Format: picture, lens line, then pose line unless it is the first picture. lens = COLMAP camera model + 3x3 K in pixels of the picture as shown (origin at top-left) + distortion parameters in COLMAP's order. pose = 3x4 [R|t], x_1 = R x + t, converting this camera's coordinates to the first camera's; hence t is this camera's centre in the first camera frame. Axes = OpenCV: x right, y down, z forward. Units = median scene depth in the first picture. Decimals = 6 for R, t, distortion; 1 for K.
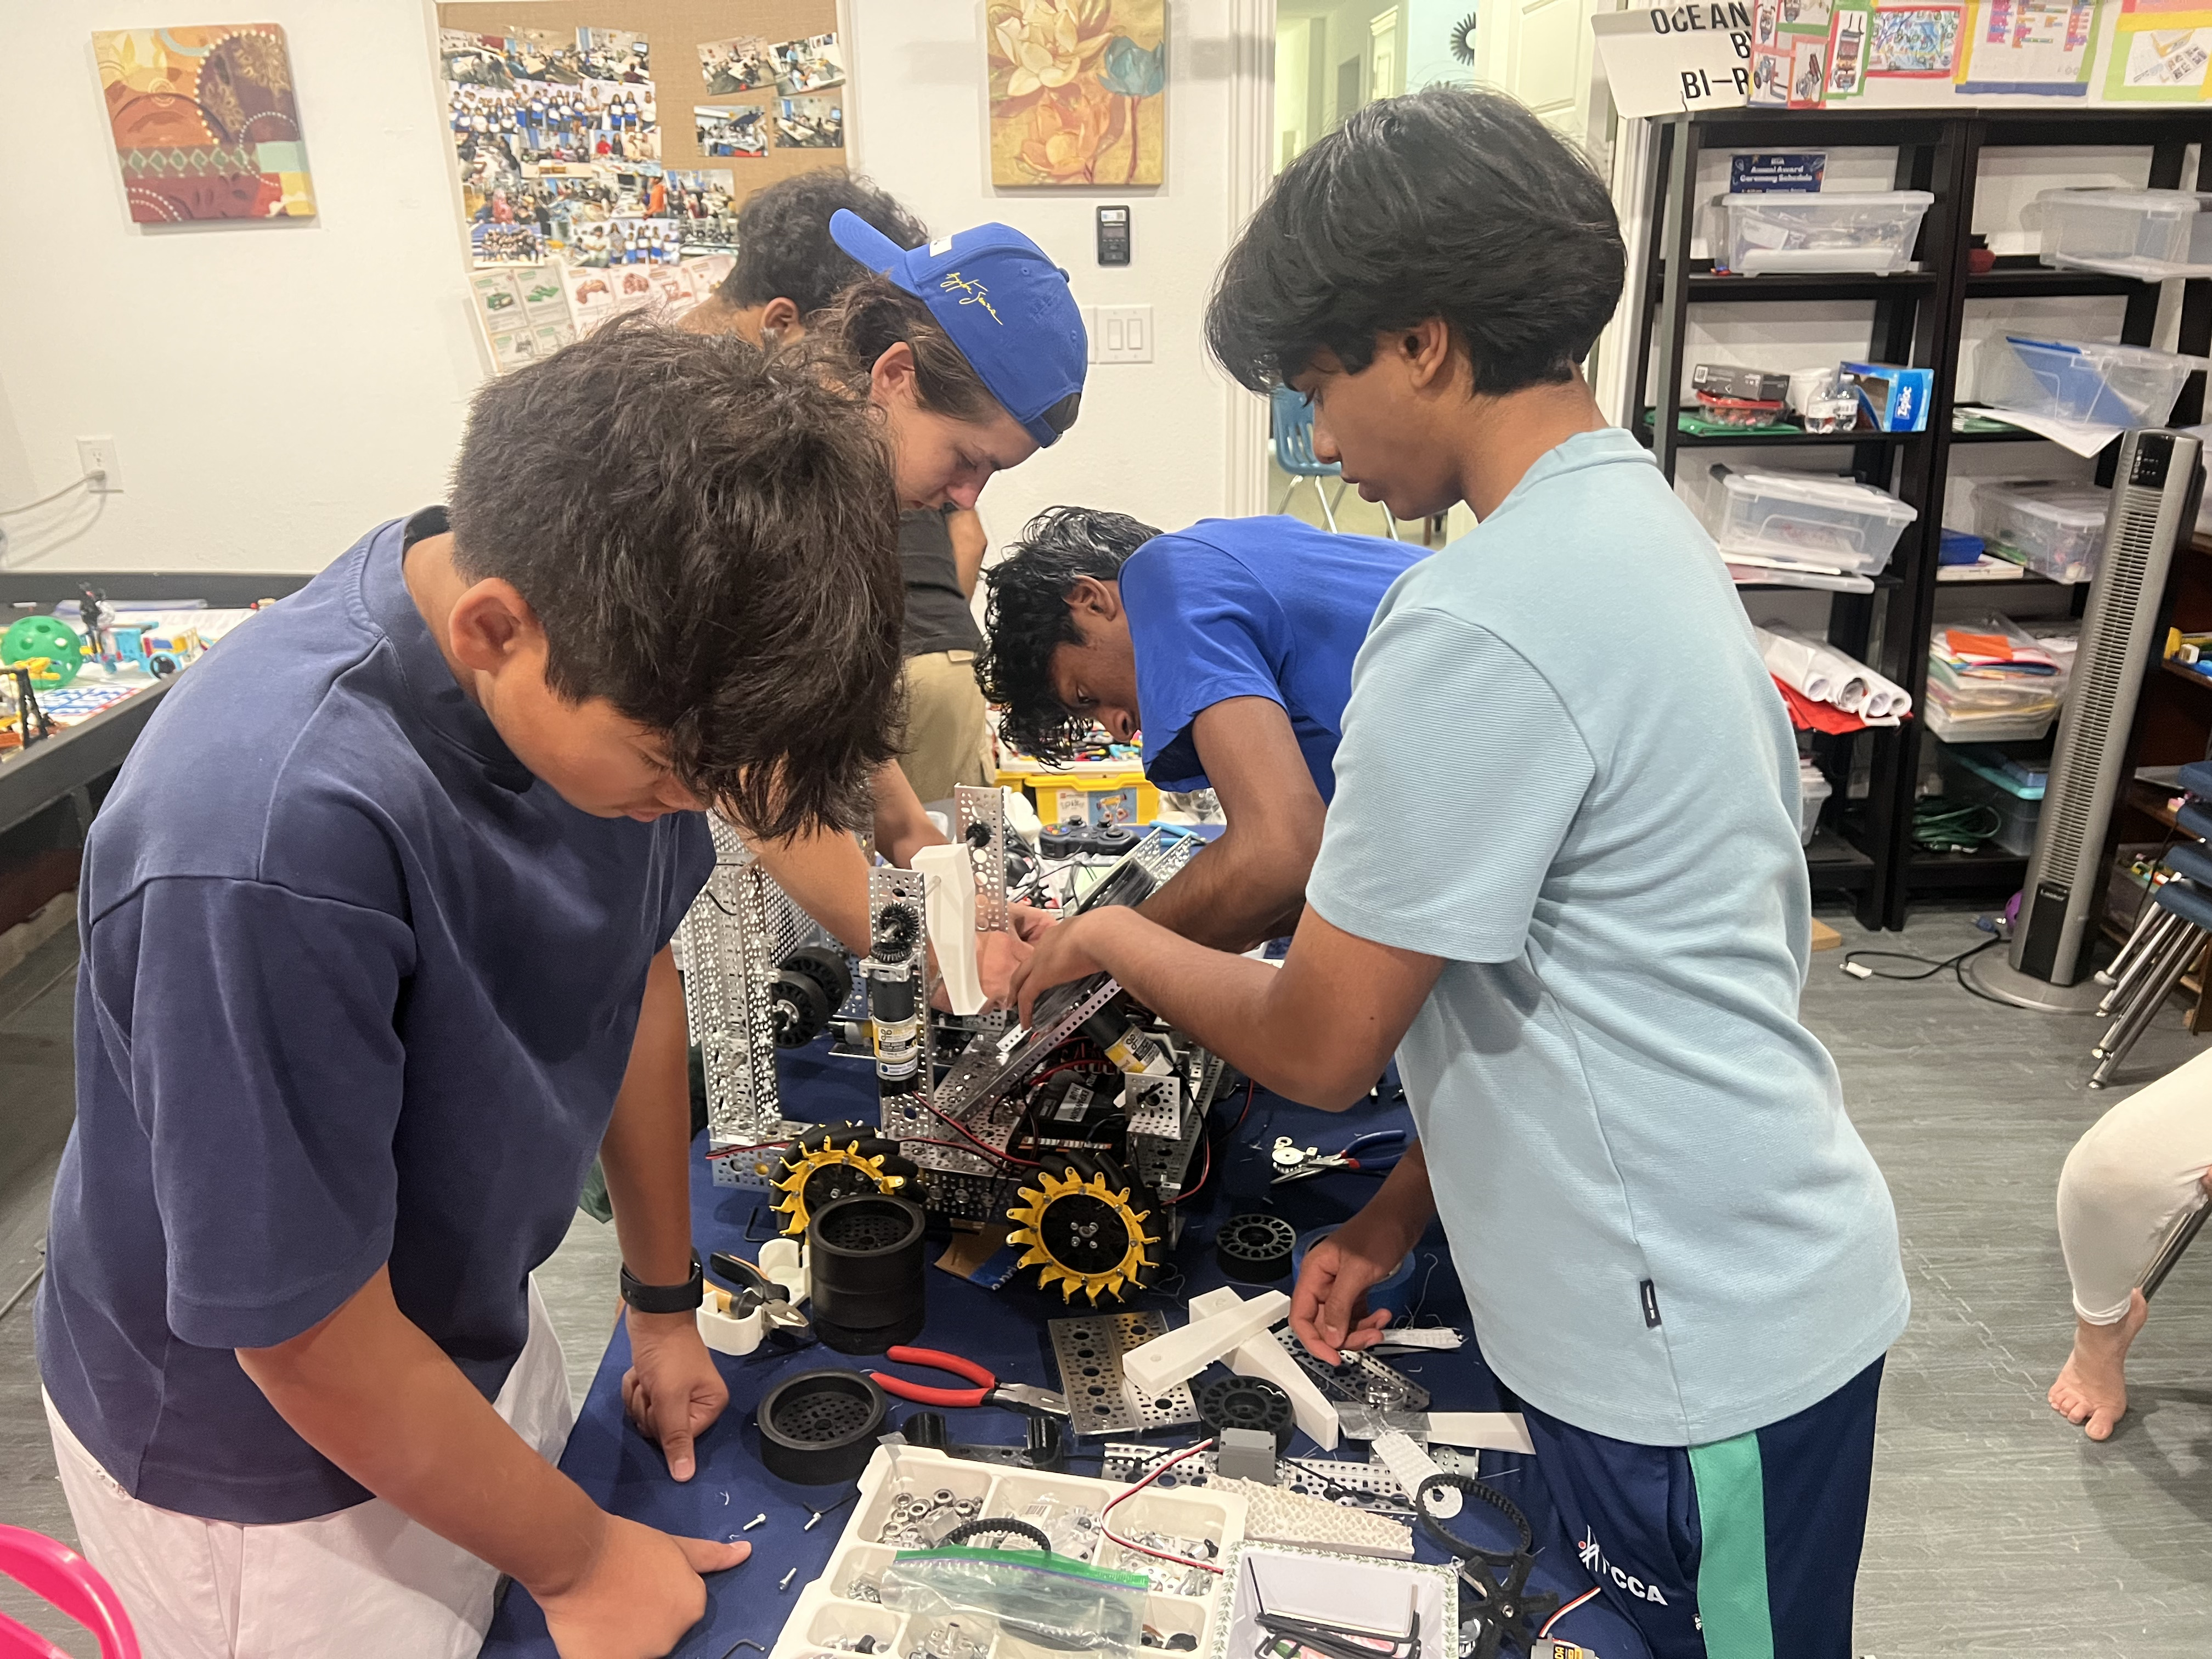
lens RADIAL K [[1679.6, 0, 1100.5], [0, 1679.6, 859.0], [0, 0, 1]] dist [0.055241, -0.105485]
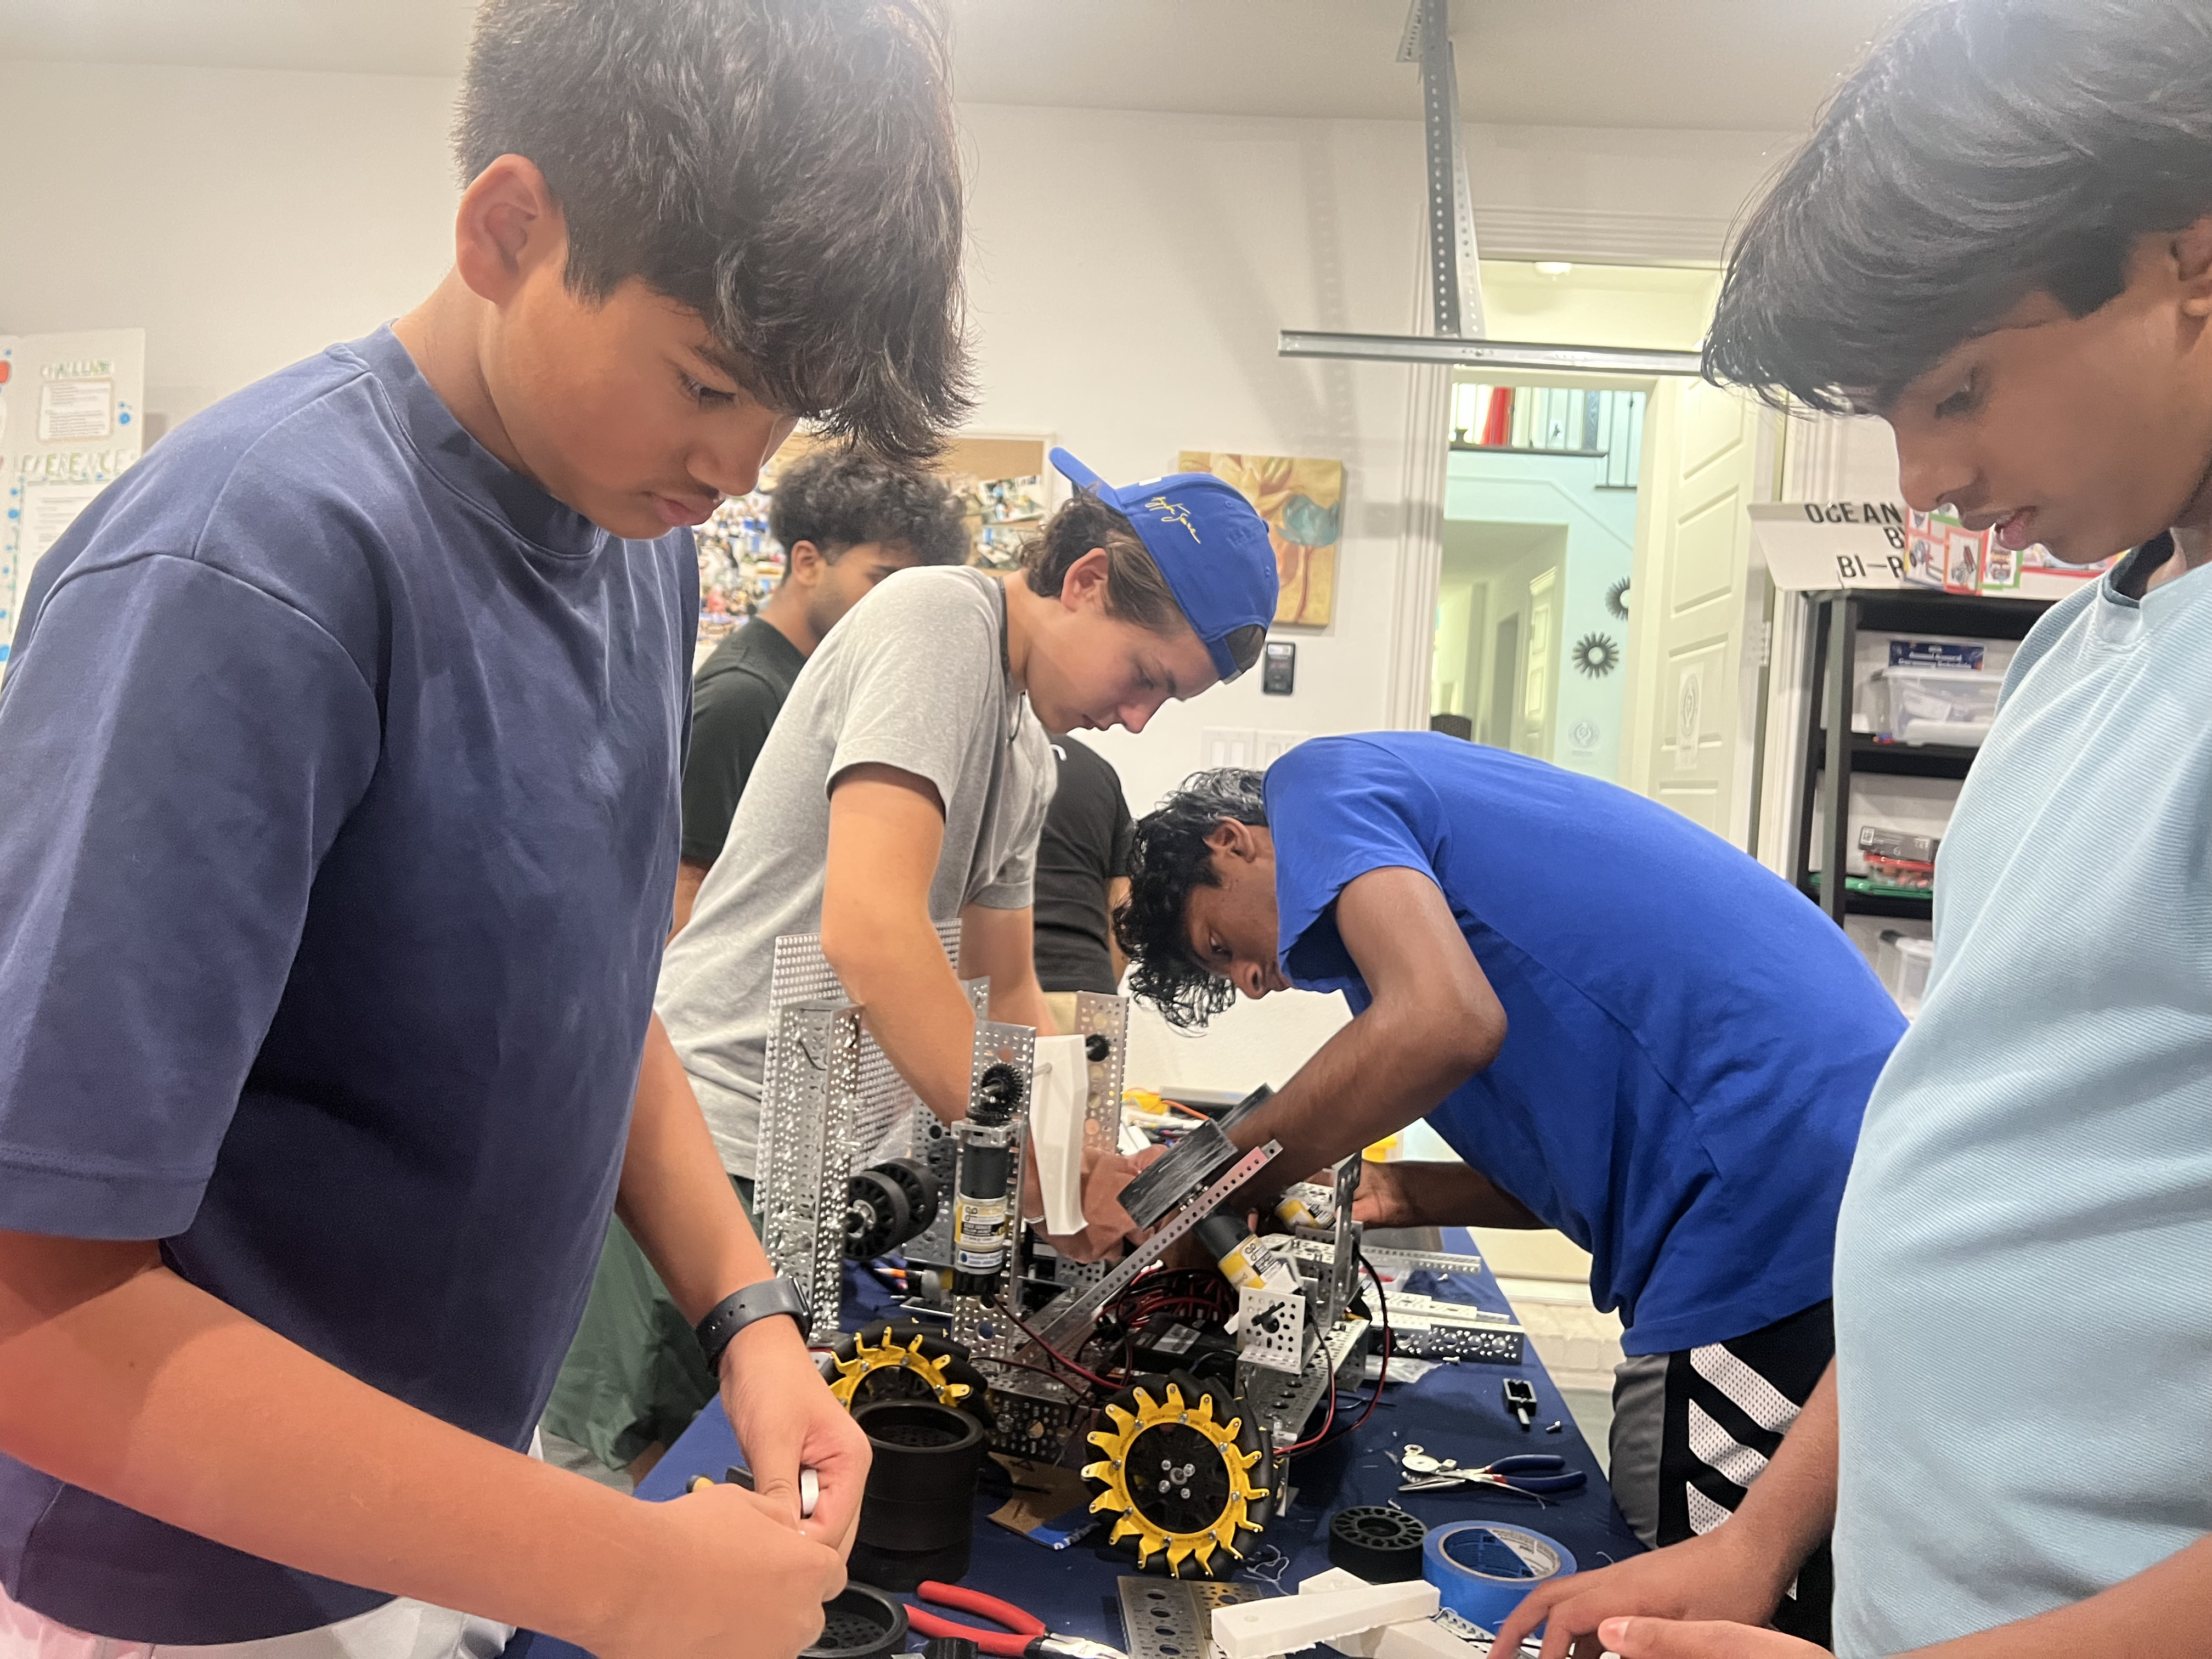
lens RADIAL K [[1696.7, 0, 1106.0], [0, 1696.7, 829.5], [0, 0, 1]] dist [0.055610, -0.133623]
pose [[0.992785, 0.079743, -0.089546, 0.003295], [-0.105408, 0.936385, -0.334772, 0.092776], [0.057153, 0.341796, 0.938035, 0.042507]]
